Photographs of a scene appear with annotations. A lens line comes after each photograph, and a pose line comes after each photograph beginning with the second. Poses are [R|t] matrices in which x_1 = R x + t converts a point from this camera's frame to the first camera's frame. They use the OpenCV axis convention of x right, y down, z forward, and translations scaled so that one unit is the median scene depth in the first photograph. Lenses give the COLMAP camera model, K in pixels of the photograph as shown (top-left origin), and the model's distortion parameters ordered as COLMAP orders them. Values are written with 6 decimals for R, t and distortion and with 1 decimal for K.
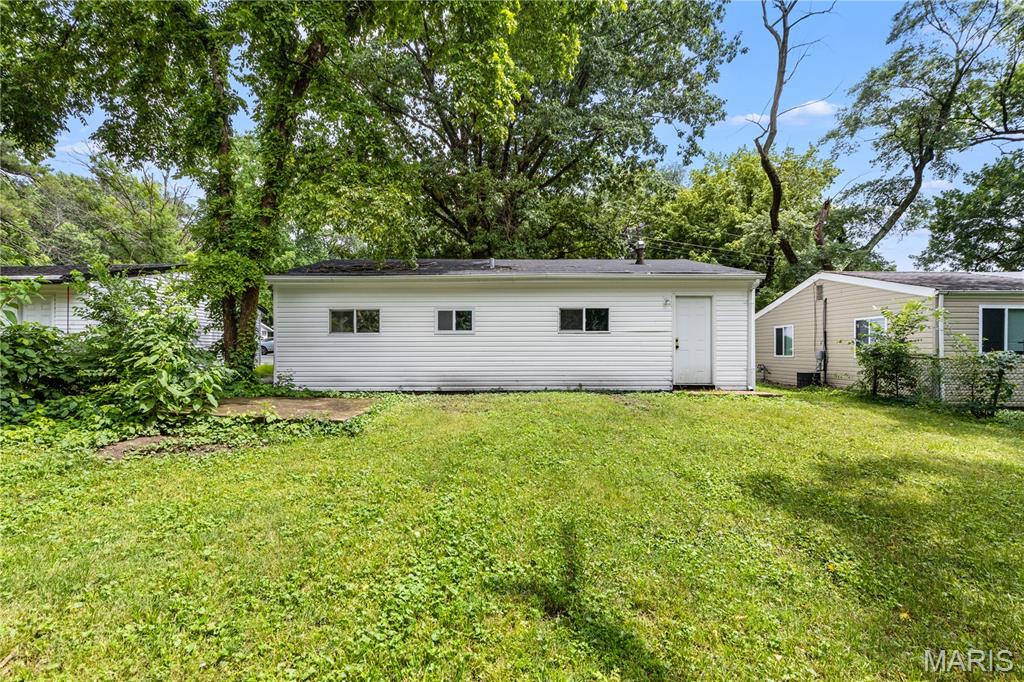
lens RADIAL K [[468.4, 0, 513.0], [0, 468.4, 340.9], [0, 0, 1]] dist [0.006941, -0.003008]
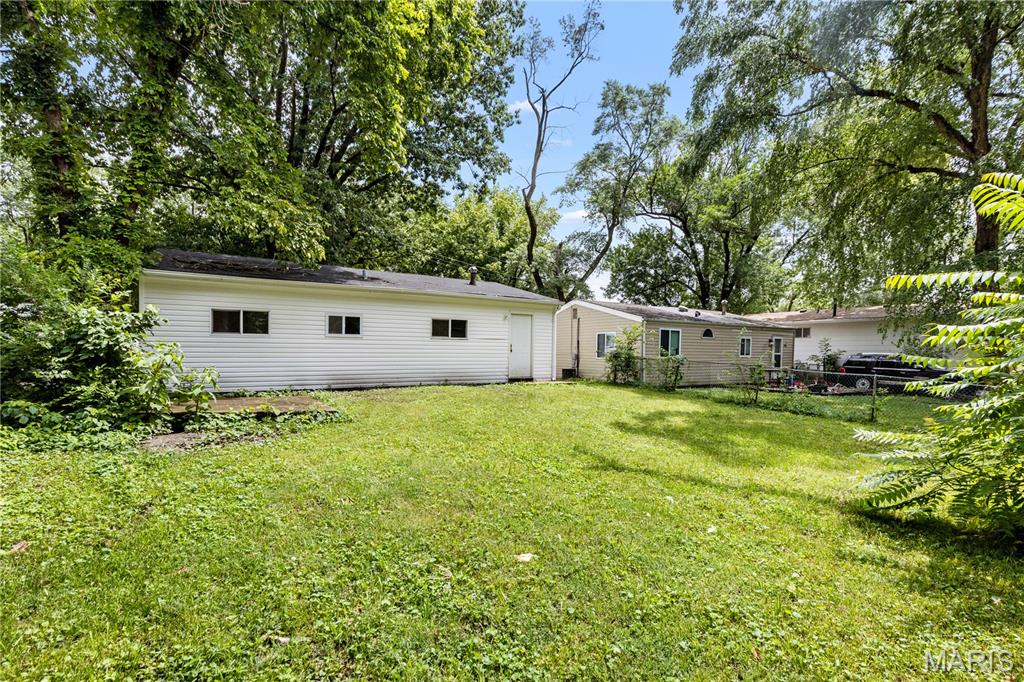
lens RADIAL K [[468.4, 0, 509.4], [0, 468.4, 344.6], [0, 0, 1]] dist [0.006941, -0.003008]
pose [[0.847103, 0.016695, 0.531167, -0.204154], [-0.019941, 0.999801, 0.000378, -0.002885], [-0.531055, -0.010912, 0.847267, -0.082932]]
